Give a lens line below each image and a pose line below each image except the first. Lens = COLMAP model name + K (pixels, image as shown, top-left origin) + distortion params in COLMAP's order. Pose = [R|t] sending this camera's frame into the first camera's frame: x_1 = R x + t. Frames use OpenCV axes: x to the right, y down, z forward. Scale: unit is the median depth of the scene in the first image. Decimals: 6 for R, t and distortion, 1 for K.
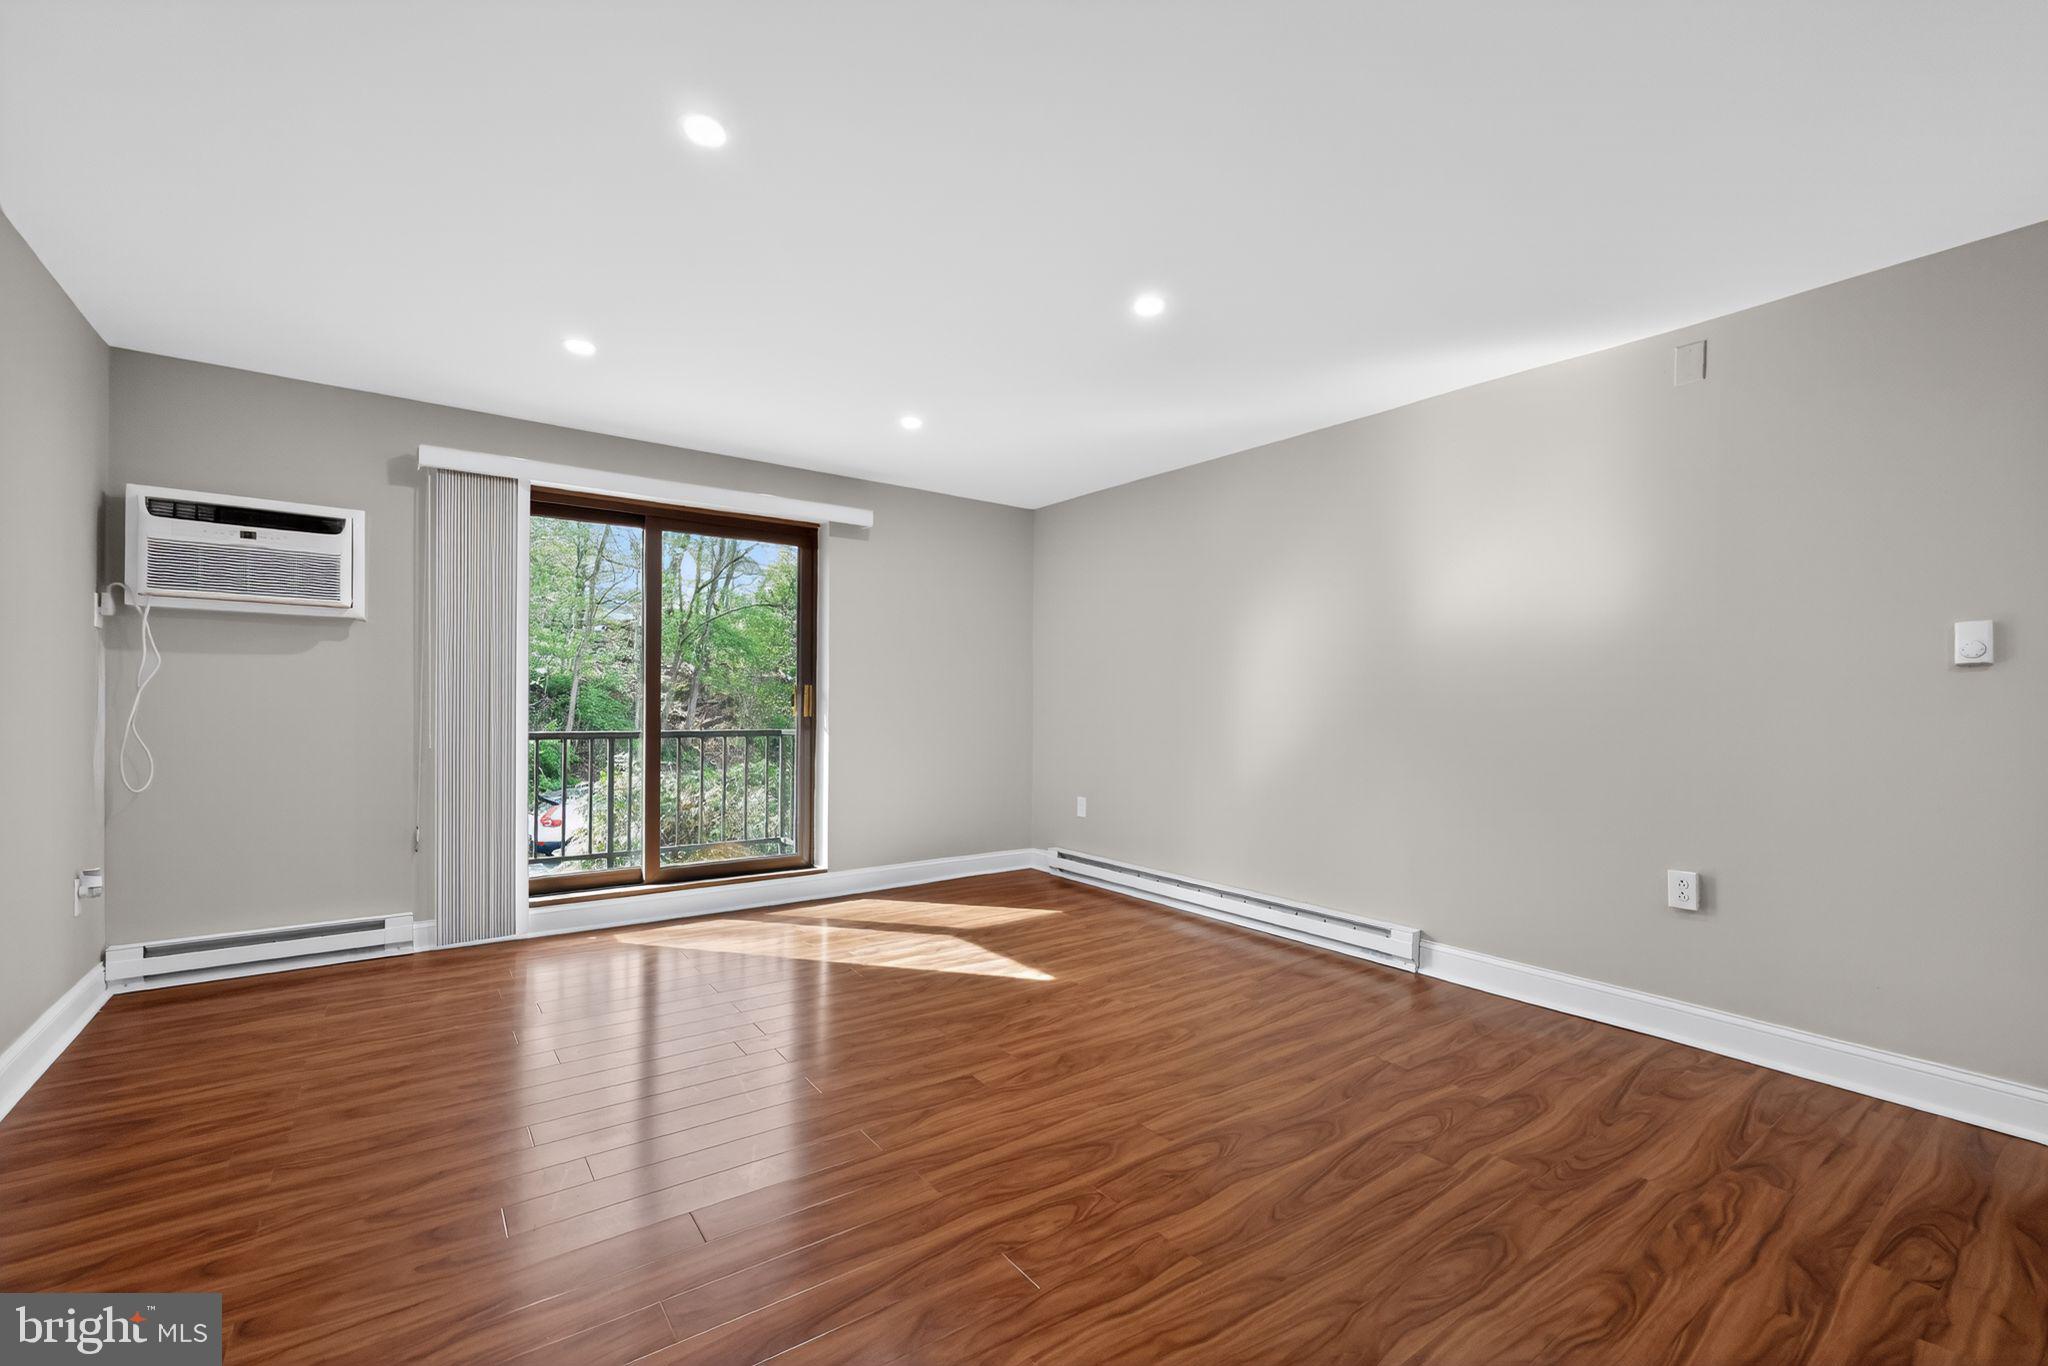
lens RADIAL K [[852.8, 0, 1017.9], [0, 852.8, 710.3], [0, 0, 1]] dist [0.001209, 0.000094]
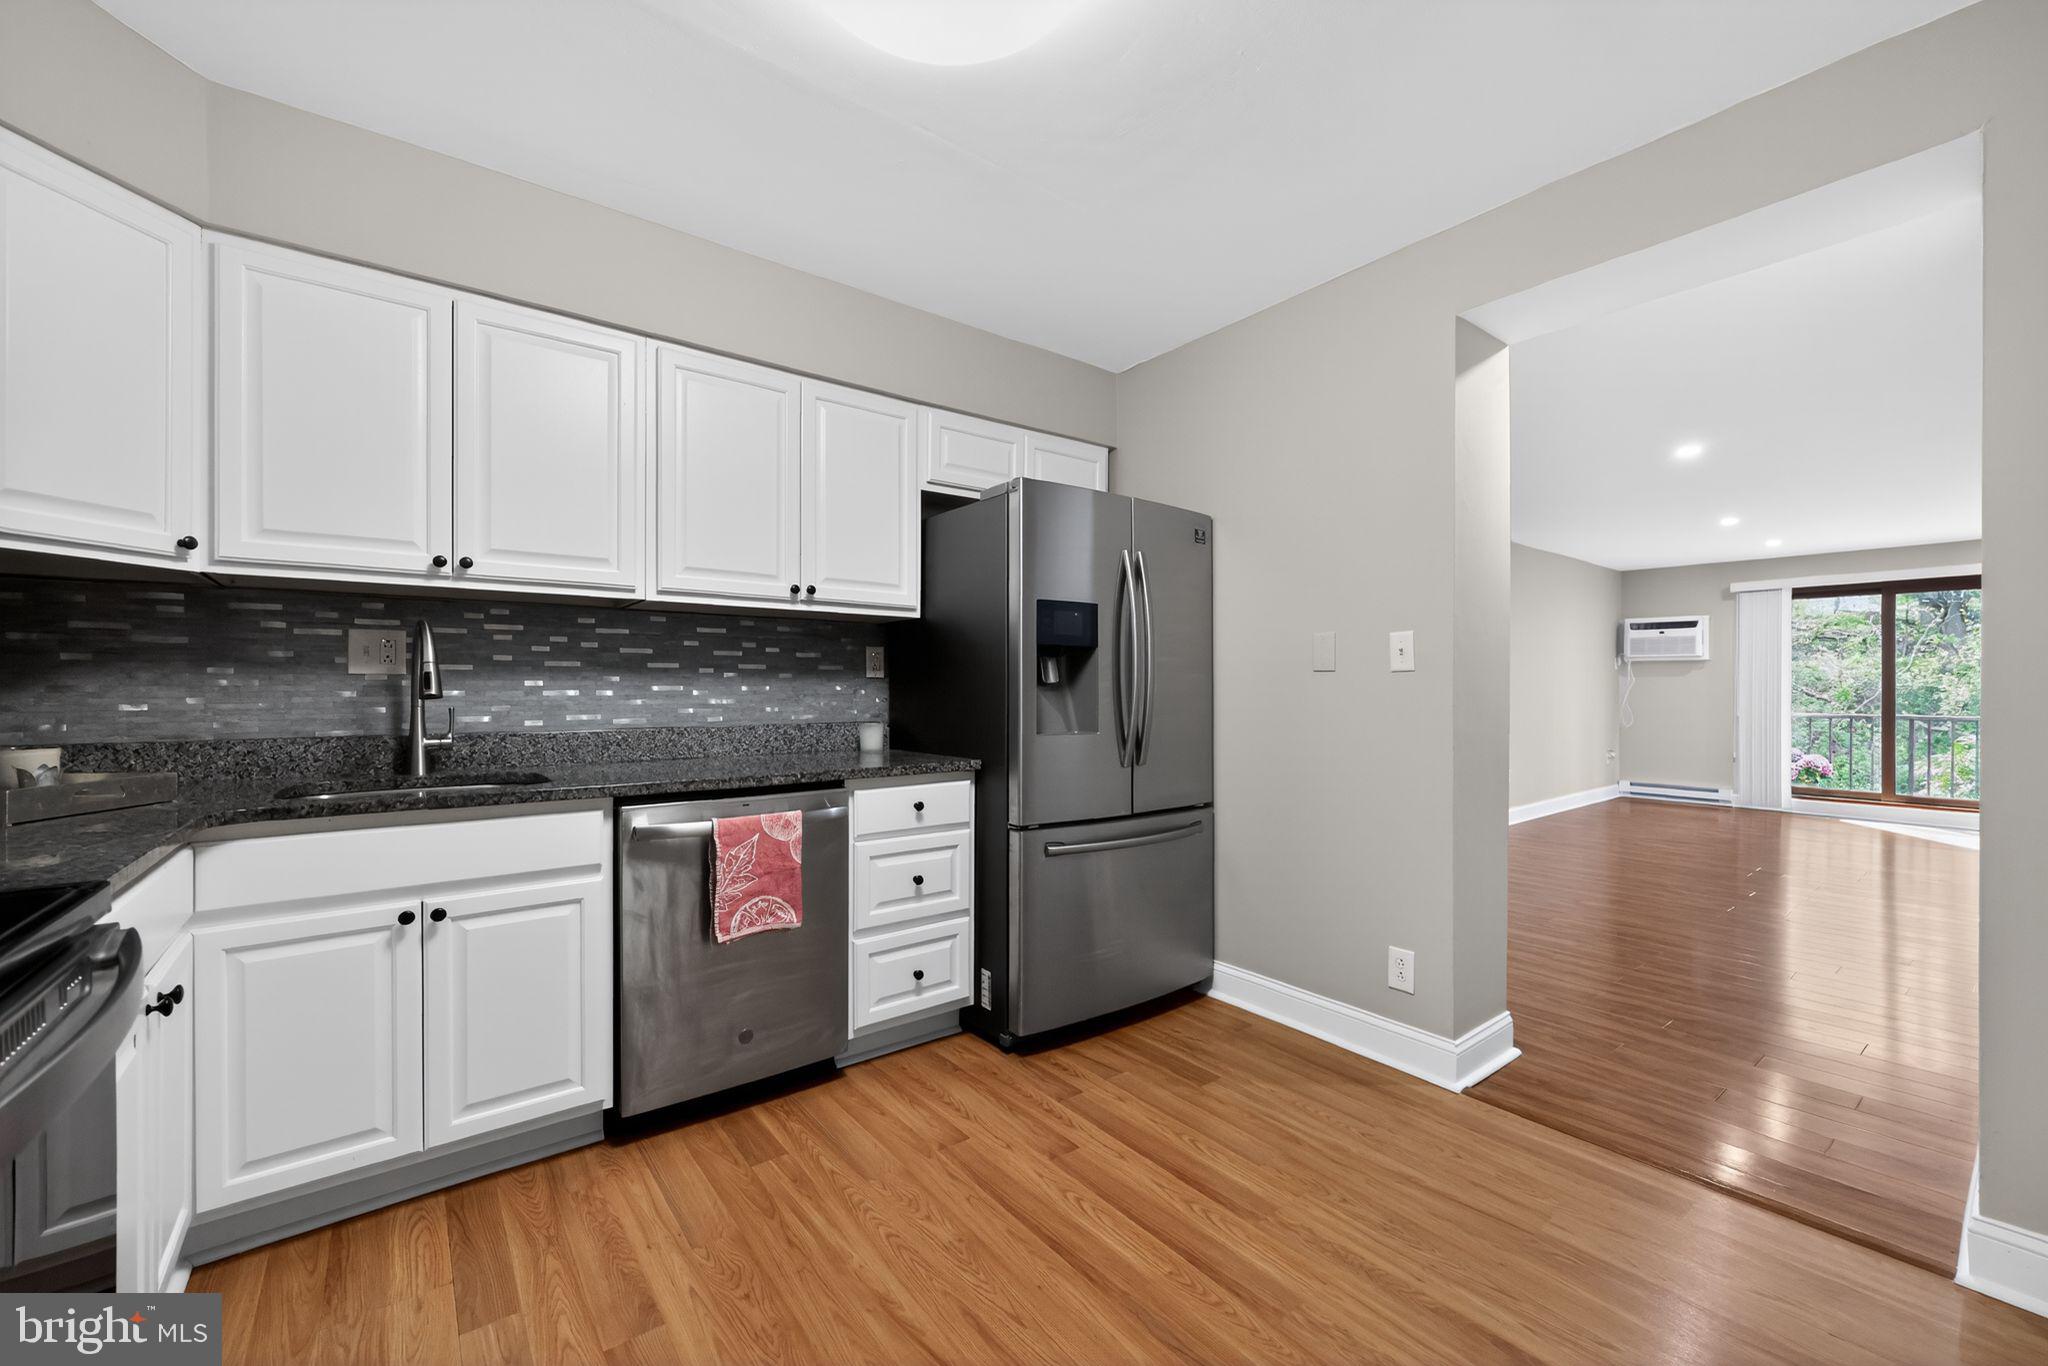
lens RADIAL K [[815.8, 0, 1011.4], [0, 815.8, 686.5], [0, 0, 1]] dist [0.000970, 0.000307]
pose [[0.020849, -0.010455, -0.999728, 1.487419], [-0.013201, 0.999855, -0.010732, 0.017478], [0.999695, 0.013421, 0.020708, -1.005539]]
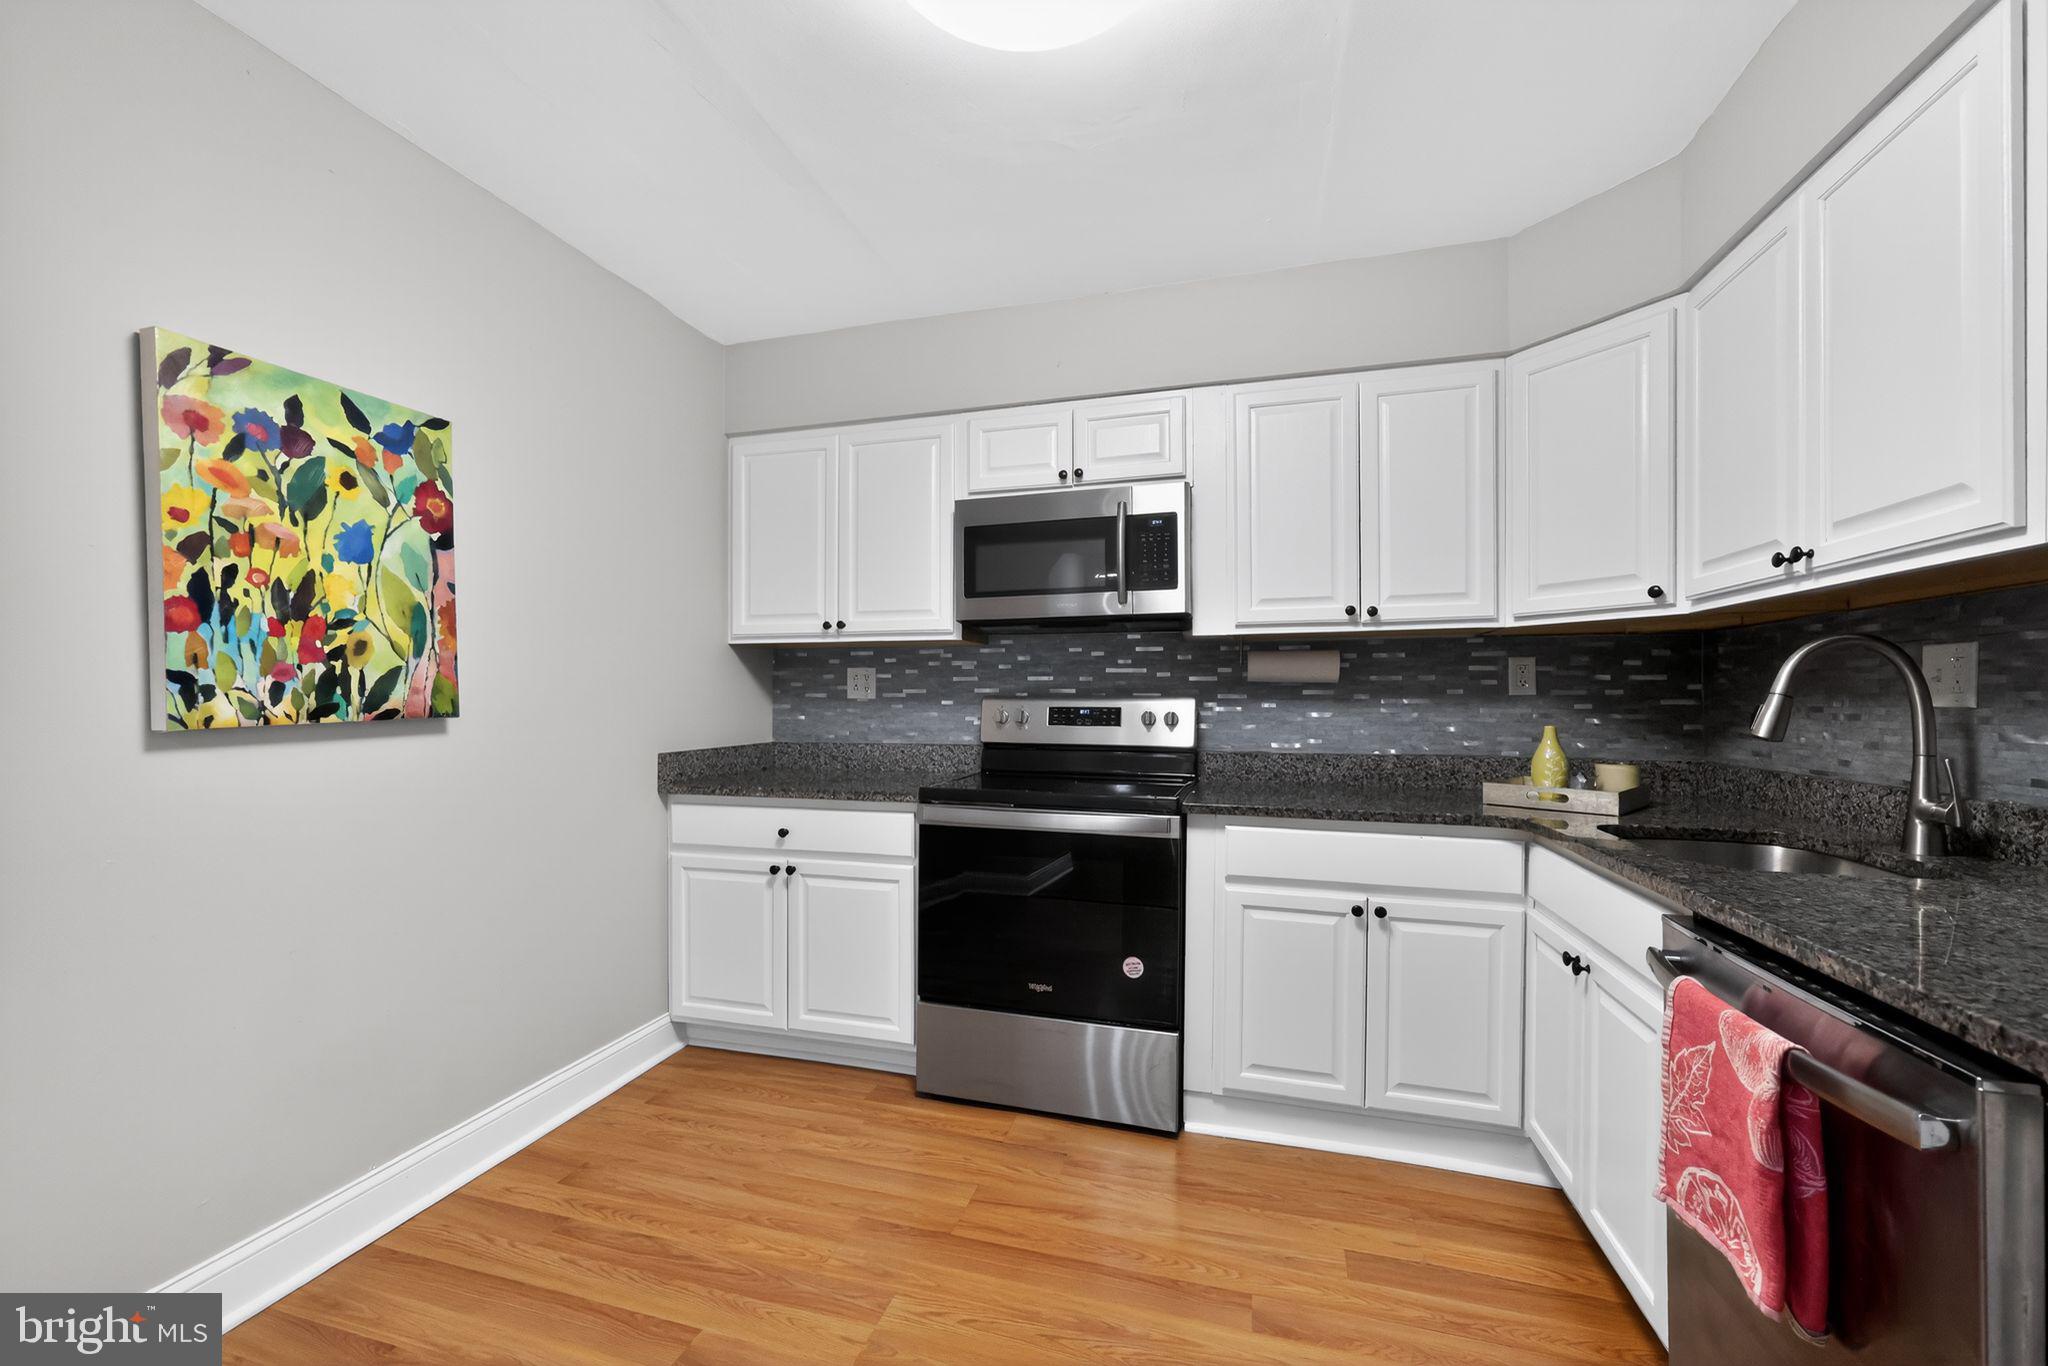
lens RADIAL K [[825.8, 0, 1014.3], [0, 825.8, 696.4], [0, 0, 1]] dist [0.000658, 0.000077]
pose [[-0.613945, -0.008800, 0.789300, 0.803621], [0.002323, 0.999913, 0.012955, -0.005311], [-0.789345, 0.009787, -0.613872, -0.802713]]
